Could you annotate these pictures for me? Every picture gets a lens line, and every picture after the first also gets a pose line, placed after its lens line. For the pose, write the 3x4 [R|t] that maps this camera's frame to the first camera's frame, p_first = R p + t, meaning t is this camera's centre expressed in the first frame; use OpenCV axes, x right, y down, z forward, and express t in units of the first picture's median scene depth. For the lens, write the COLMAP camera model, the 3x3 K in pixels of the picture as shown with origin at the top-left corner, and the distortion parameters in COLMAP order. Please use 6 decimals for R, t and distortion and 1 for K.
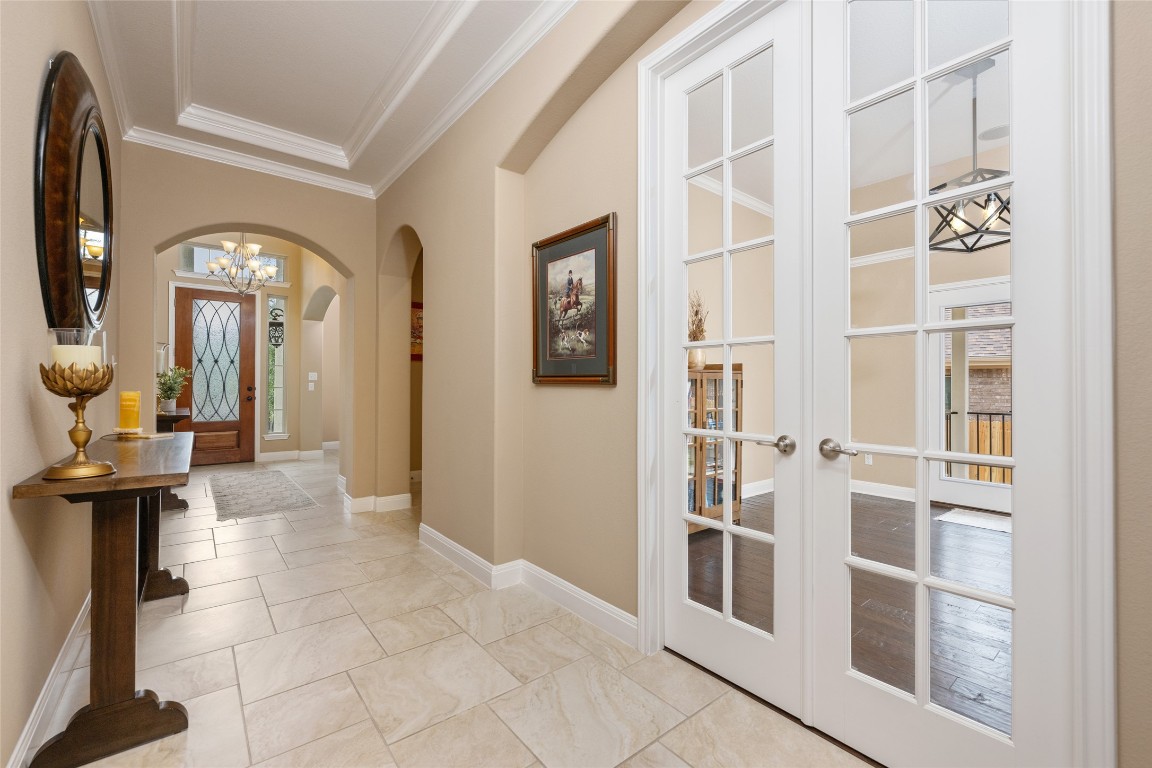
lens RADIAL K [[488.9, 0, 581.7], [0, 488.9, 384.3], [0, 0, 1]] dist [-0.002041, 0.000276]
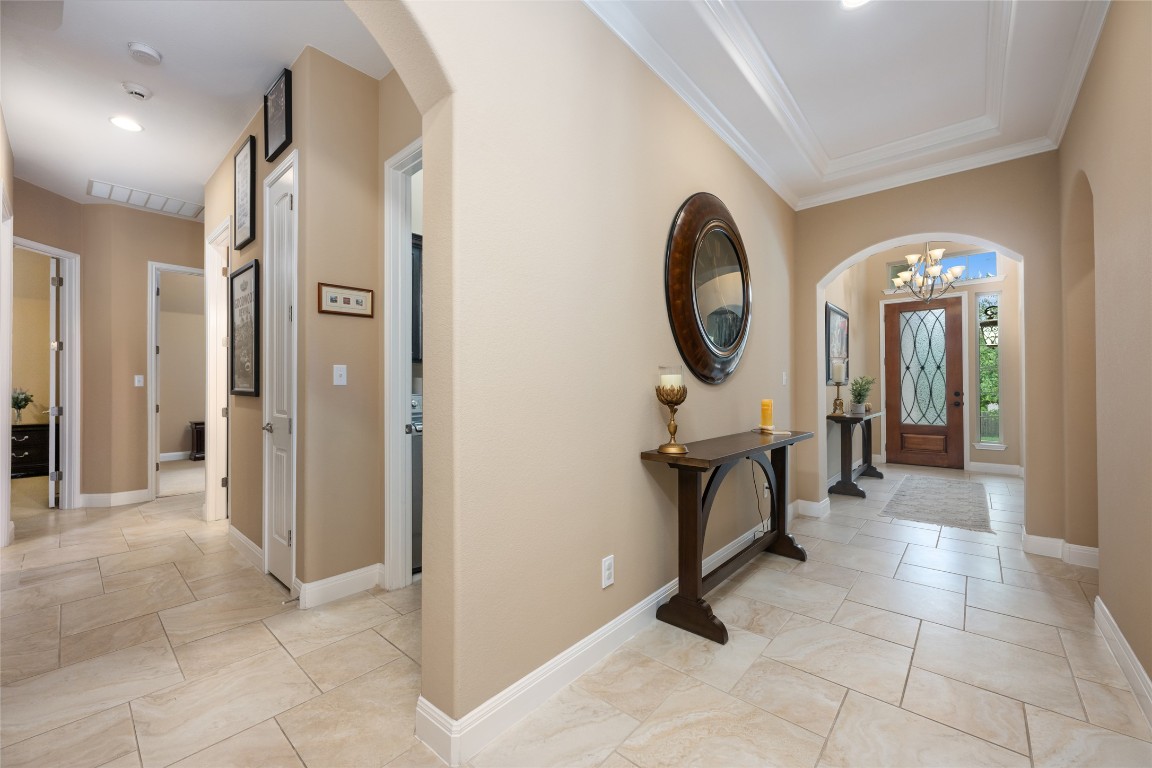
lens RADIAL K [[459.2, 0, 569.8], [0, 459.2, 384.3], [0, 0, 1]] dist [-0.000540, 0.000721]
pose [[0.156686, -0.011211, -0.987585, 0.110730], [0.008215, 0.999916, -0.010047, -0.007758], [0.987614, -0.006539, 0.156765, 0.092968]]
